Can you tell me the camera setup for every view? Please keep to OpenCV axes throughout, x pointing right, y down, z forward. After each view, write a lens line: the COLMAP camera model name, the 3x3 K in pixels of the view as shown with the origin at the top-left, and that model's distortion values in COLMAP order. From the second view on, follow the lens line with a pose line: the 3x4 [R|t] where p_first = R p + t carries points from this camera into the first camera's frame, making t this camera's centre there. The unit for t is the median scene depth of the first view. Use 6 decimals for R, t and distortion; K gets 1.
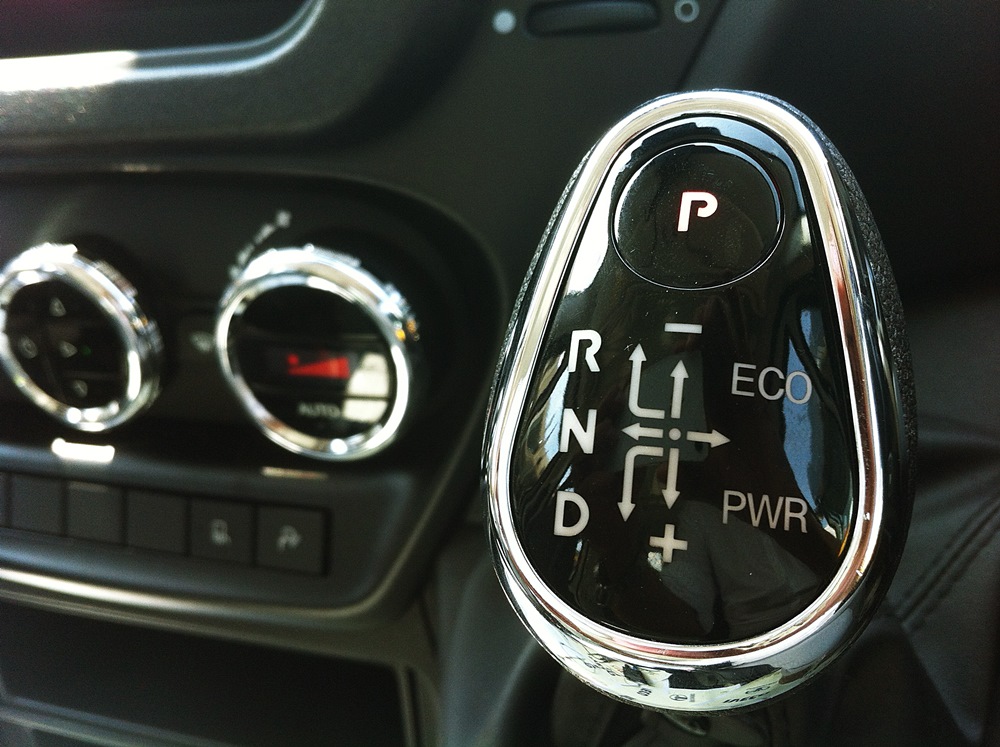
lens RADIAL K [[949.6, 0, 500.0], [0, 949.6, 373.5], [0, 0, 1]] dist [0.051532, -0.202179]
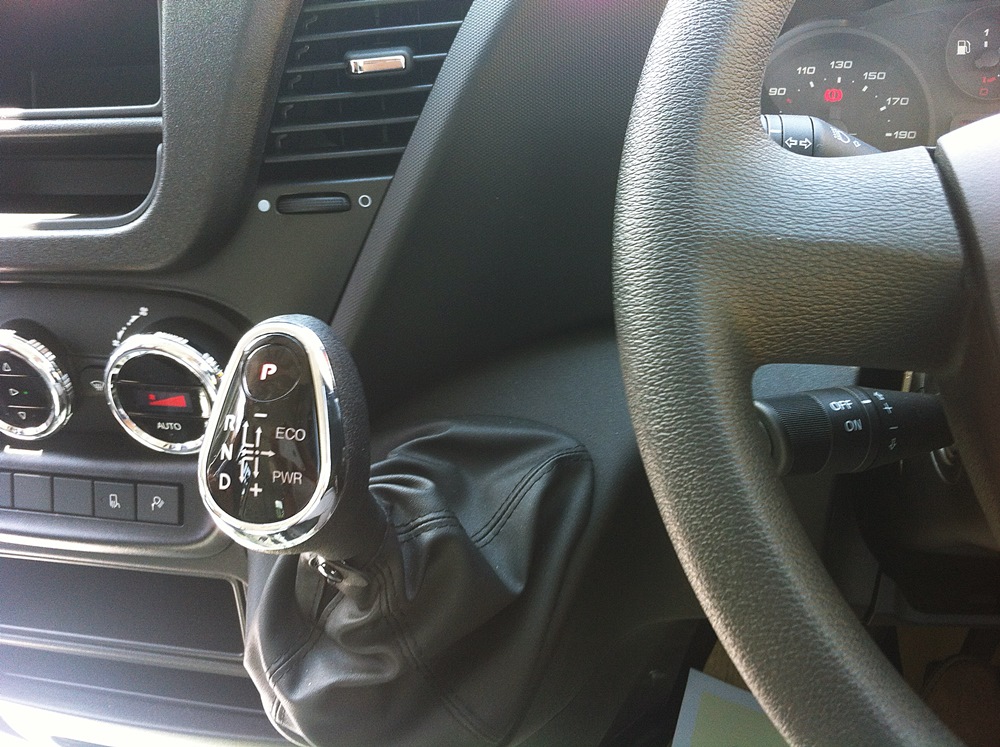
lens RADIAL K [[949.6, 0, 500.0], [0, 949.6, 373.5], [0, 0, 1]] dist [0.051532, -0.202179]
pose [[0.996199, -0.028755, 0.082224, 0.315991], [0.026068, 0.999096, 0.033572, -0.116768], [-0.083115, -0.031301, 0.996048, -0.892237]]
